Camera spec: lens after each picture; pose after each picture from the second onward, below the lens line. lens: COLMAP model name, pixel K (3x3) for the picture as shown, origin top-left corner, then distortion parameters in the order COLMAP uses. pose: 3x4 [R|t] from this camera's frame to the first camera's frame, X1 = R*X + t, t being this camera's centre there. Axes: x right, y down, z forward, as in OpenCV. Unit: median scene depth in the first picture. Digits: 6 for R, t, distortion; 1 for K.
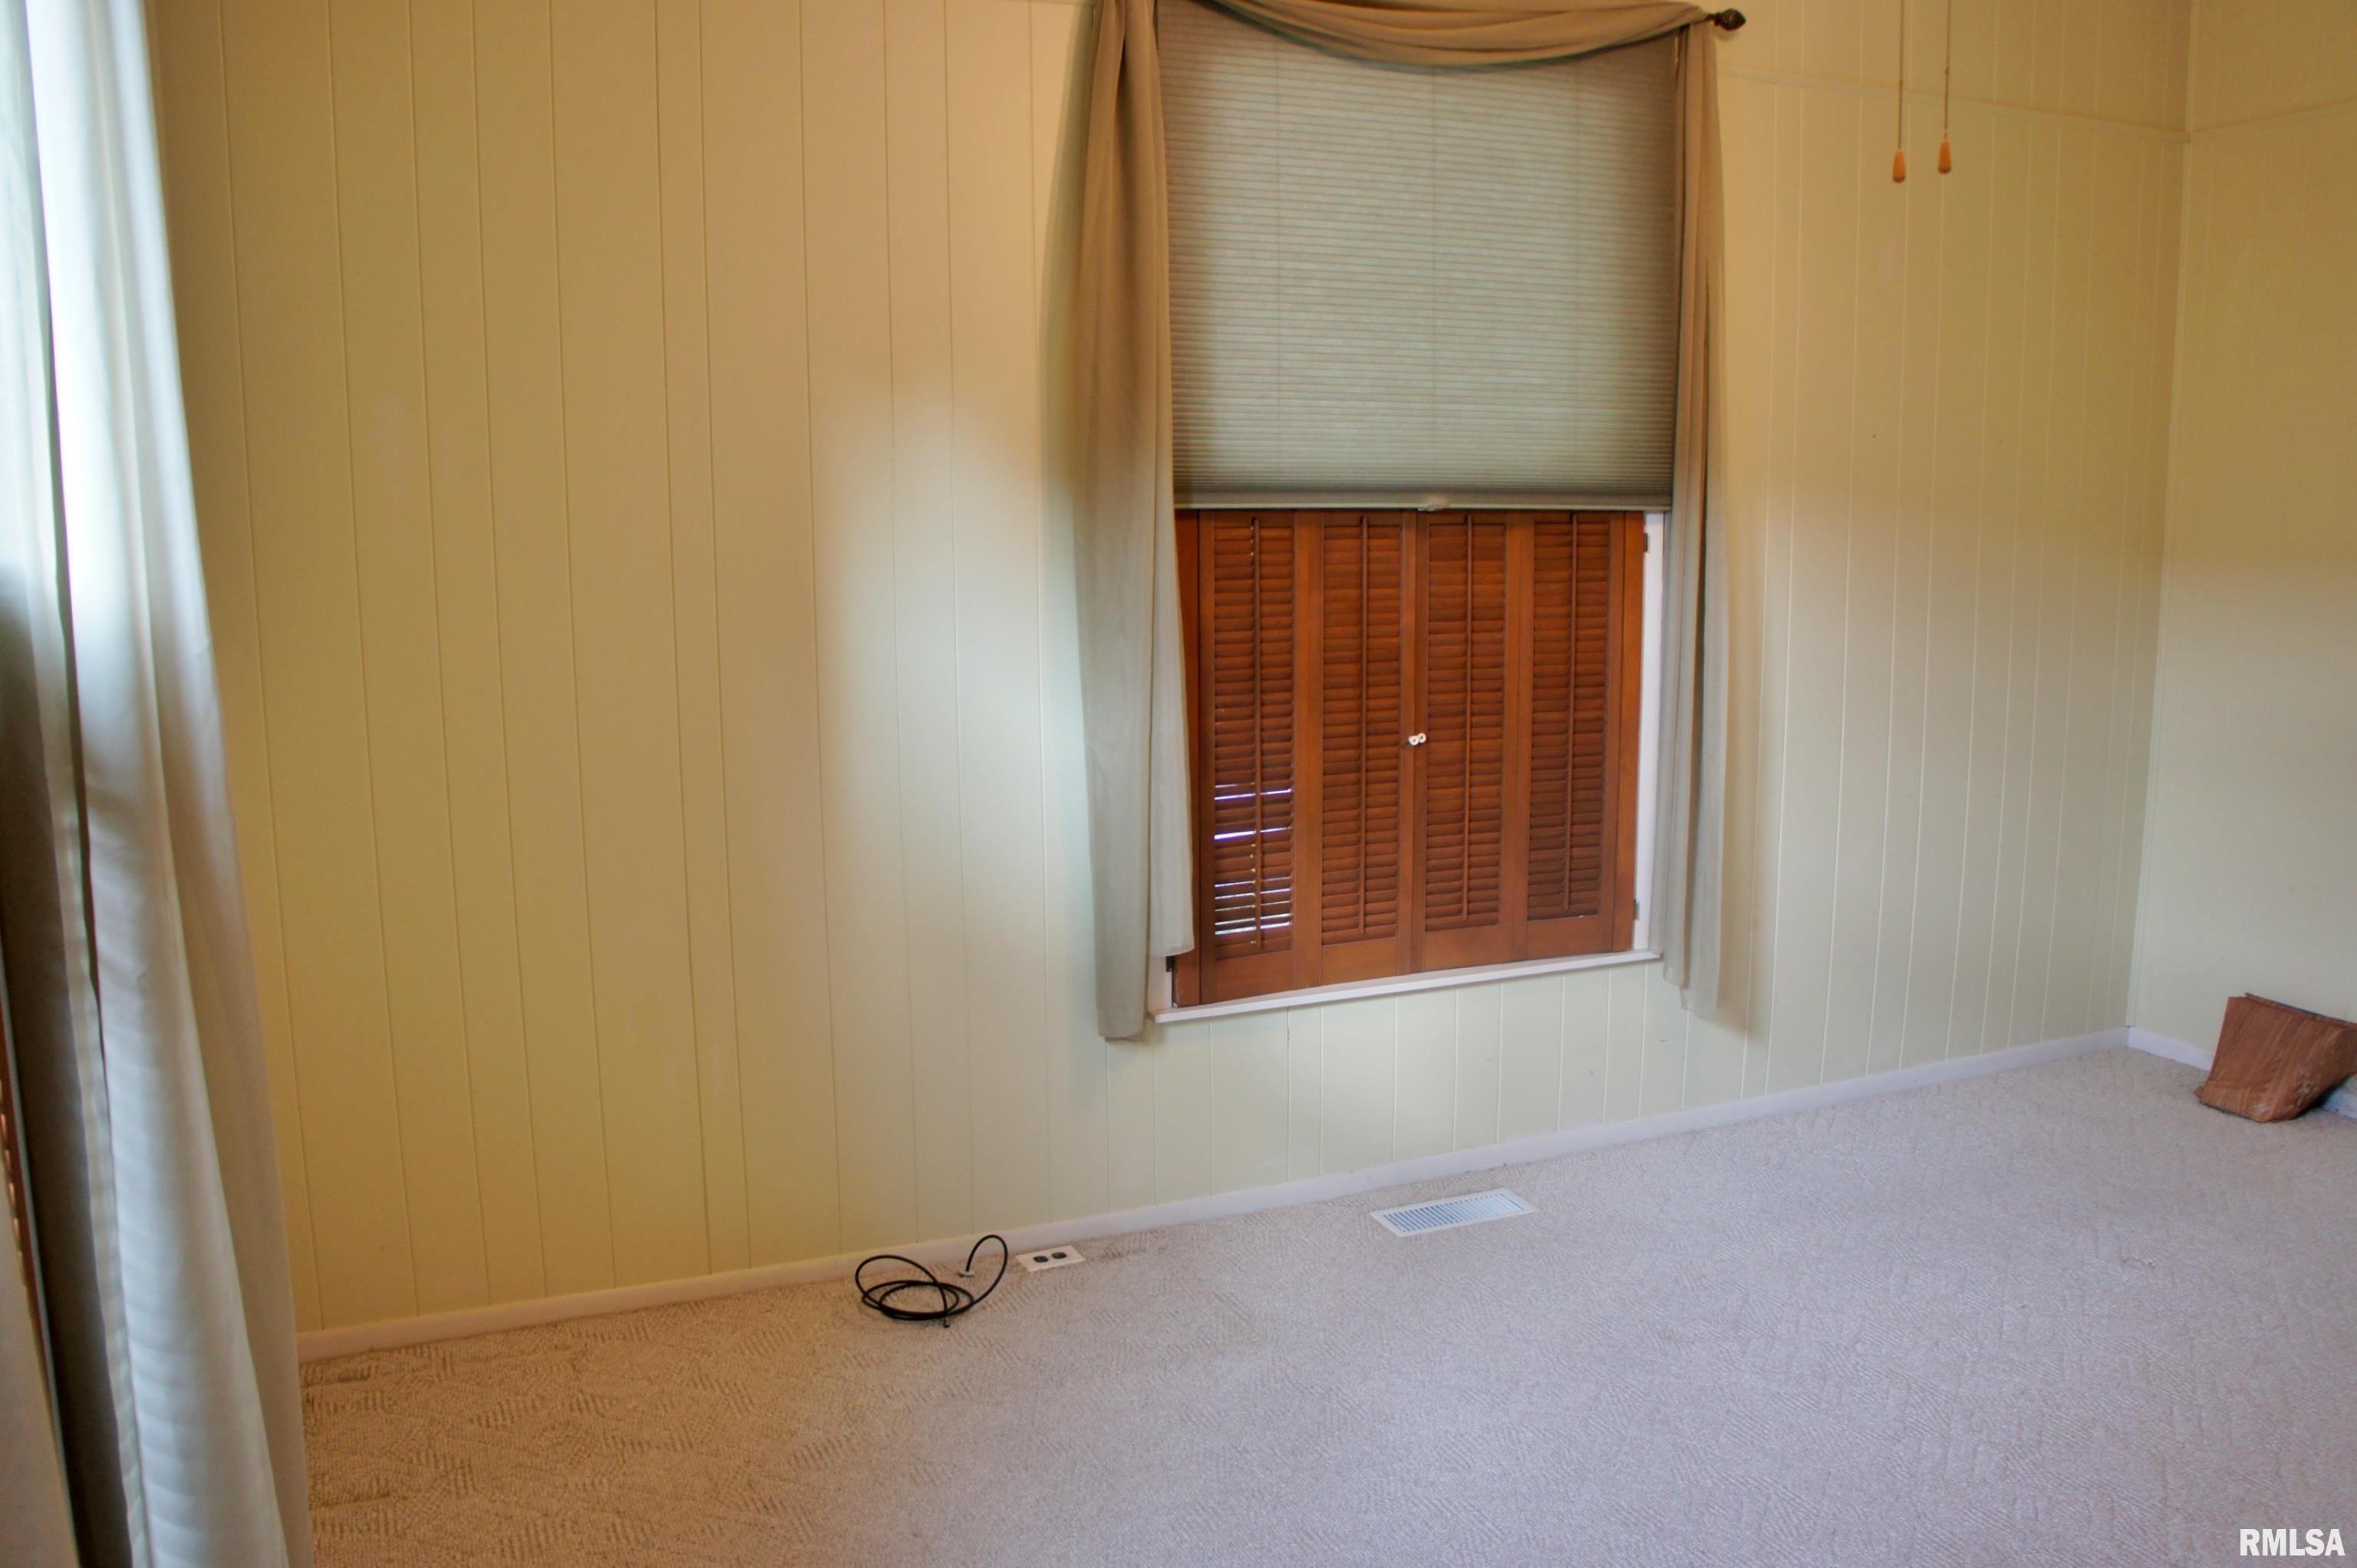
lens RADIAL K [[2023.5, 0, 1116.0], [0, 2023.5, 830.9], [0, 0, 1]] dist [-0.190184, 0.153790]
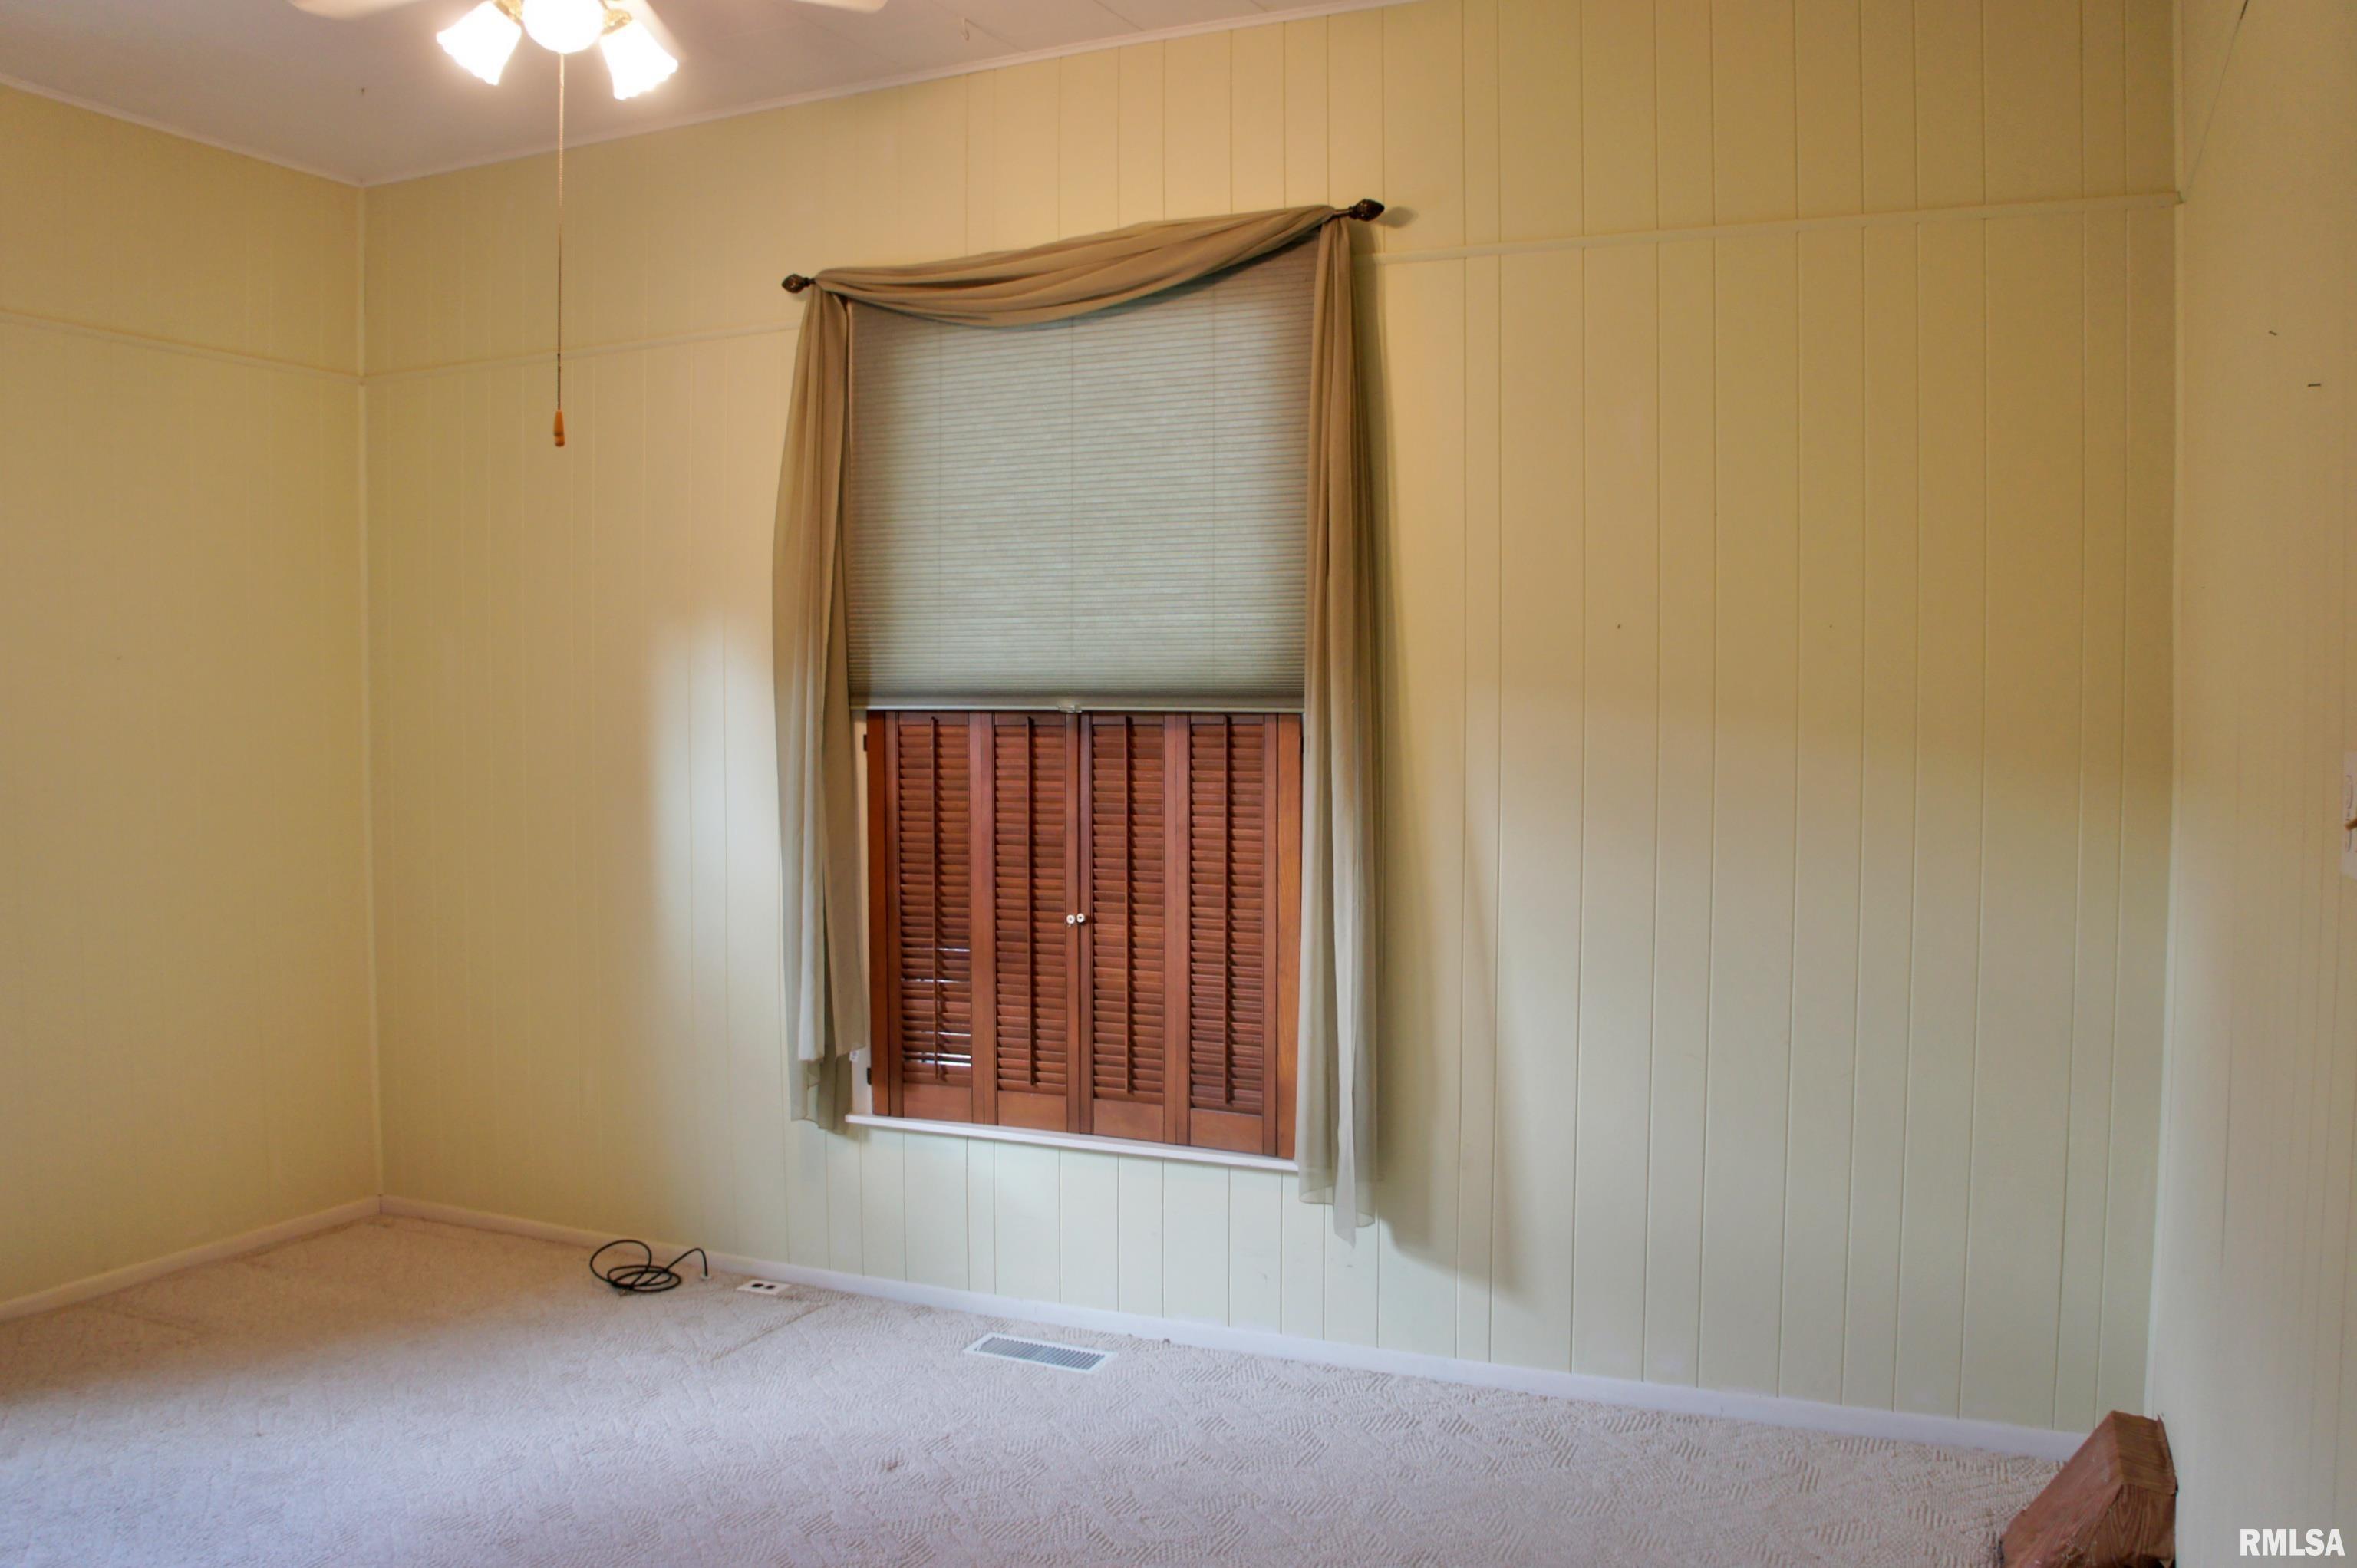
lens RADIAL K [[2023.5, 0, 1180.1], [0, 2023.5, 787.5], [0, 0, 1]] dist [-0.190184, 0.153790]
pose [[0.643084, 0.039979, -0.764751, 1.046597], [-0.127284, 0.990326, -0.055263, -0.063743], [0.755143, 0.132879, 0.641951, 0.328936]]
